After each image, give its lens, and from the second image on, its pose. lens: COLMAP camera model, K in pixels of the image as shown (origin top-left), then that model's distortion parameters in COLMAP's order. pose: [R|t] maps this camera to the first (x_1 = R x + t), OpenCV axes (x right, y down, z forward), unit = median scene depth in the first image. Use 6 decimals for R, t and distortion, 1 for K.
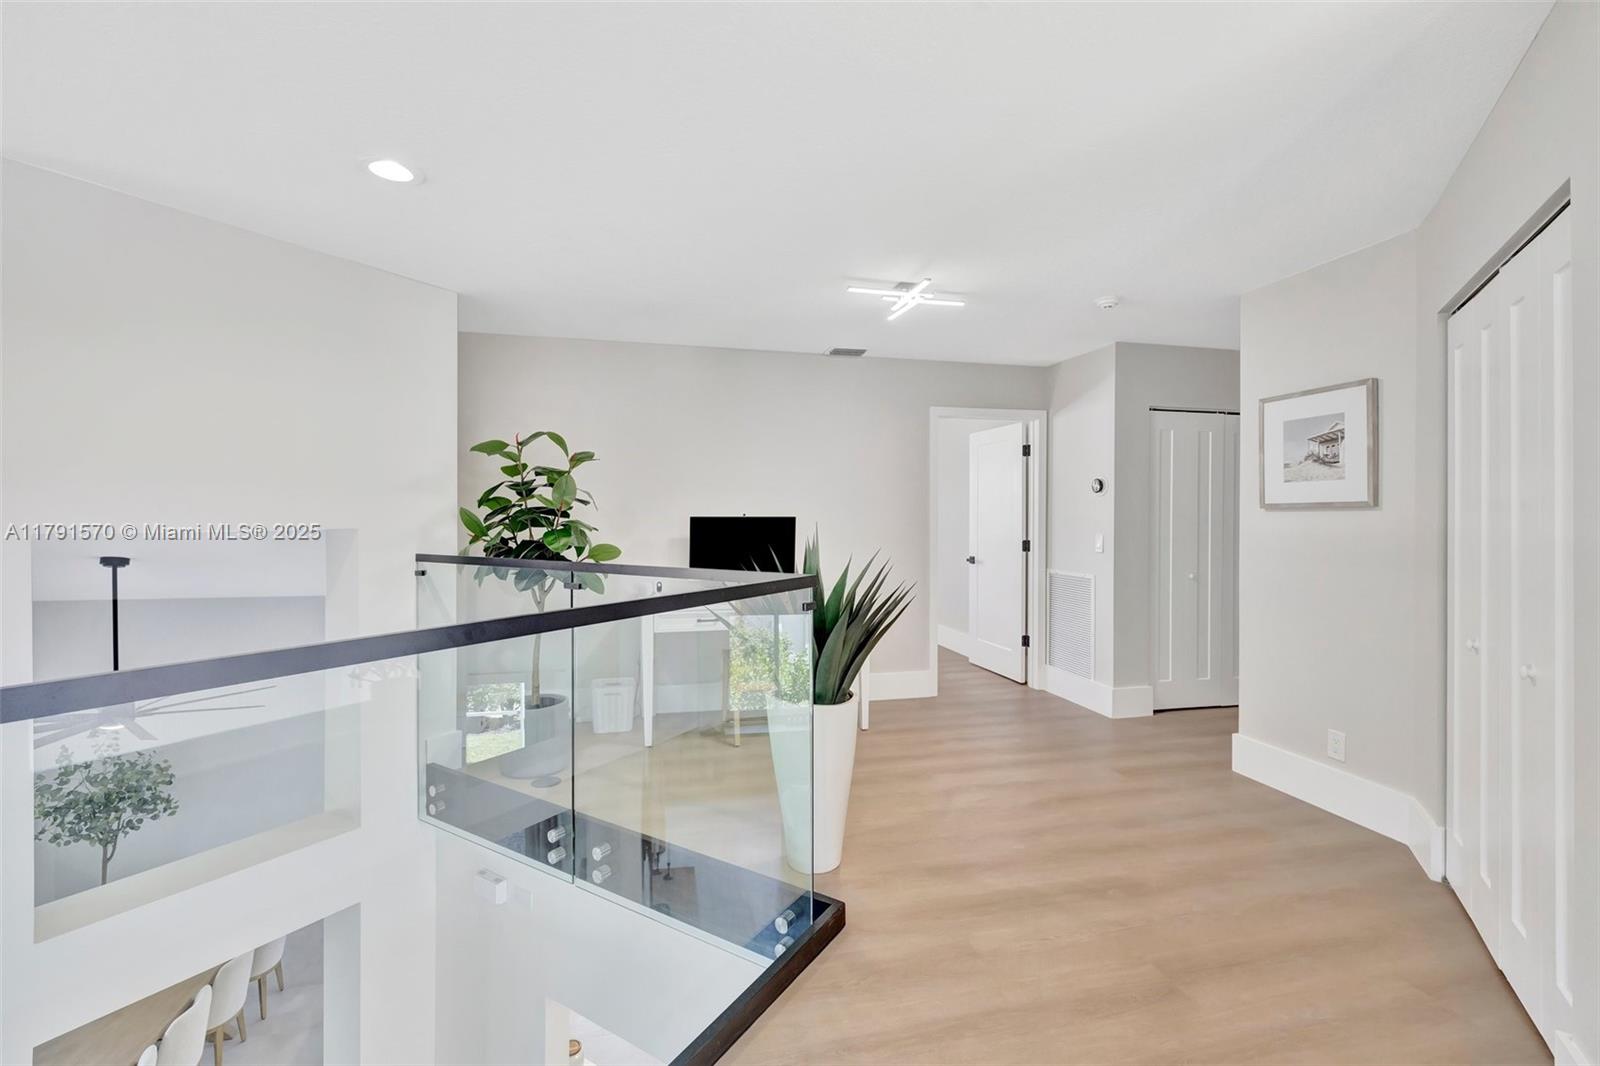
lens RADIAL K [[674.6, 0, 794.5], [0, 674.6, 519.0], [0, 0, 1]] dist [-0.000923, 0.000291]
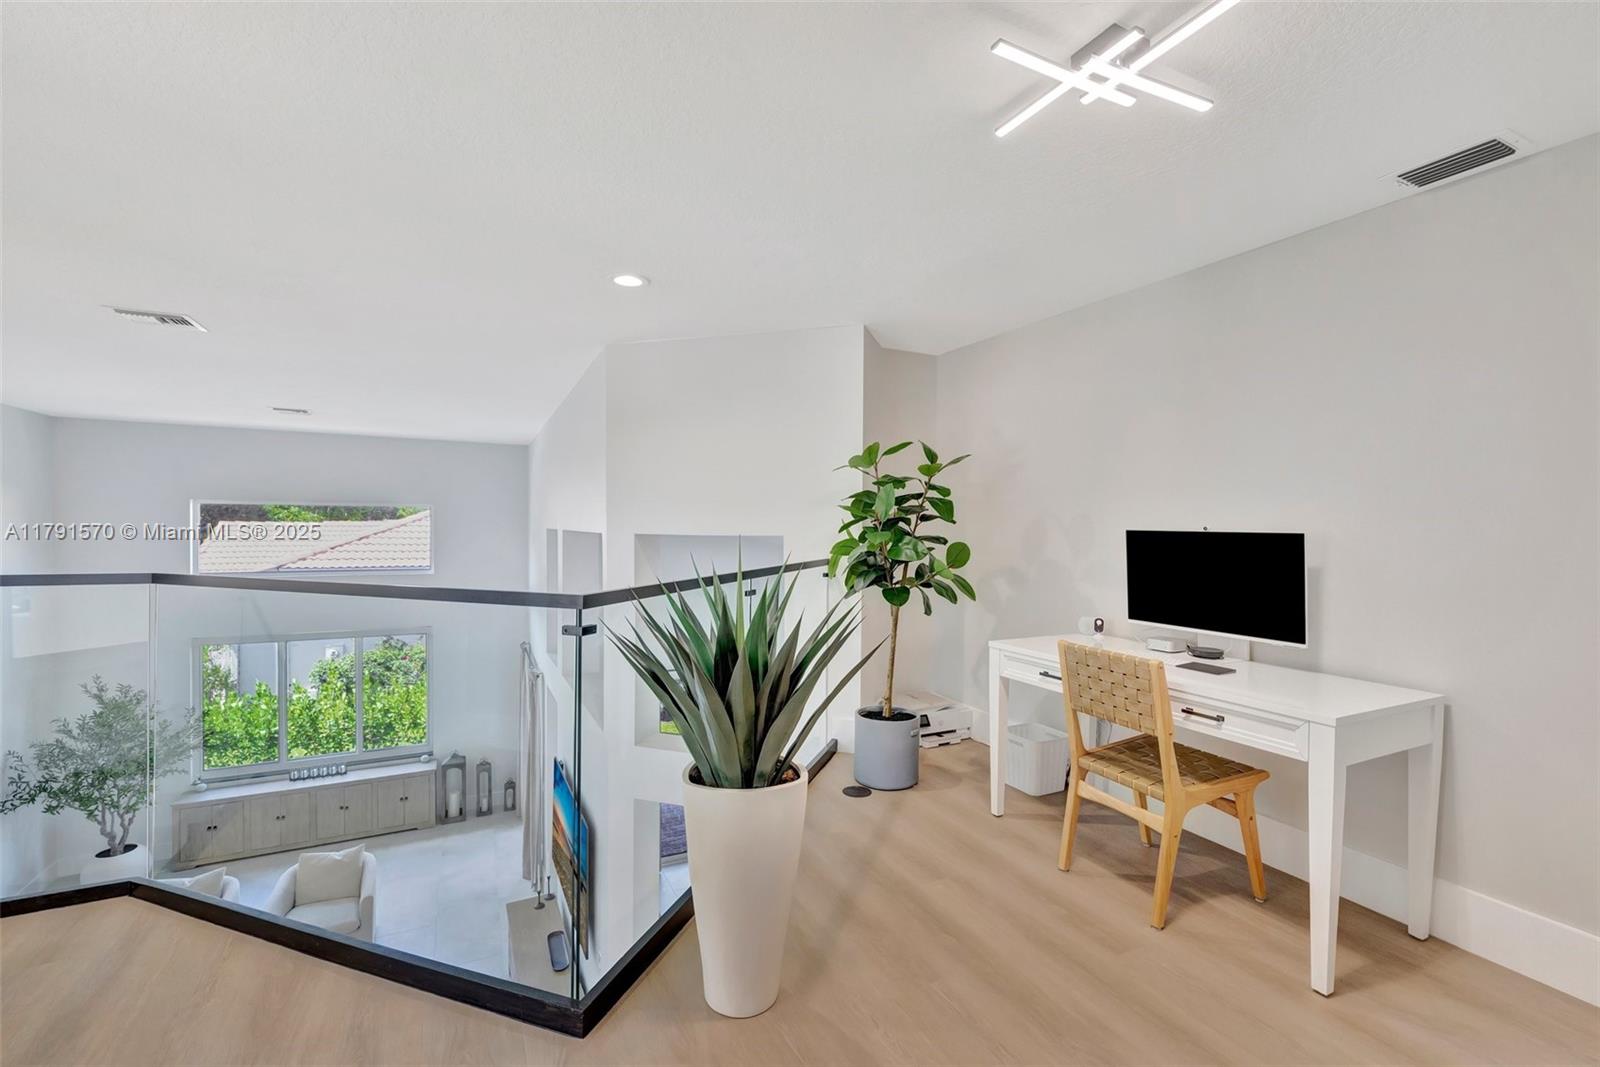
lens RADIAL K [[674.6, 0, 794.5], [0, 674.6, 519.5], [0, 0, 1]] dist [-0.000923, 0.000291]
pose [[0.224876, -0.000826, -0.974387, 0.440099], [-0.018950, 0.999807, -0.005221, -0.004114], [0.974203, 0.019639, 0.224817, 0.515419]]
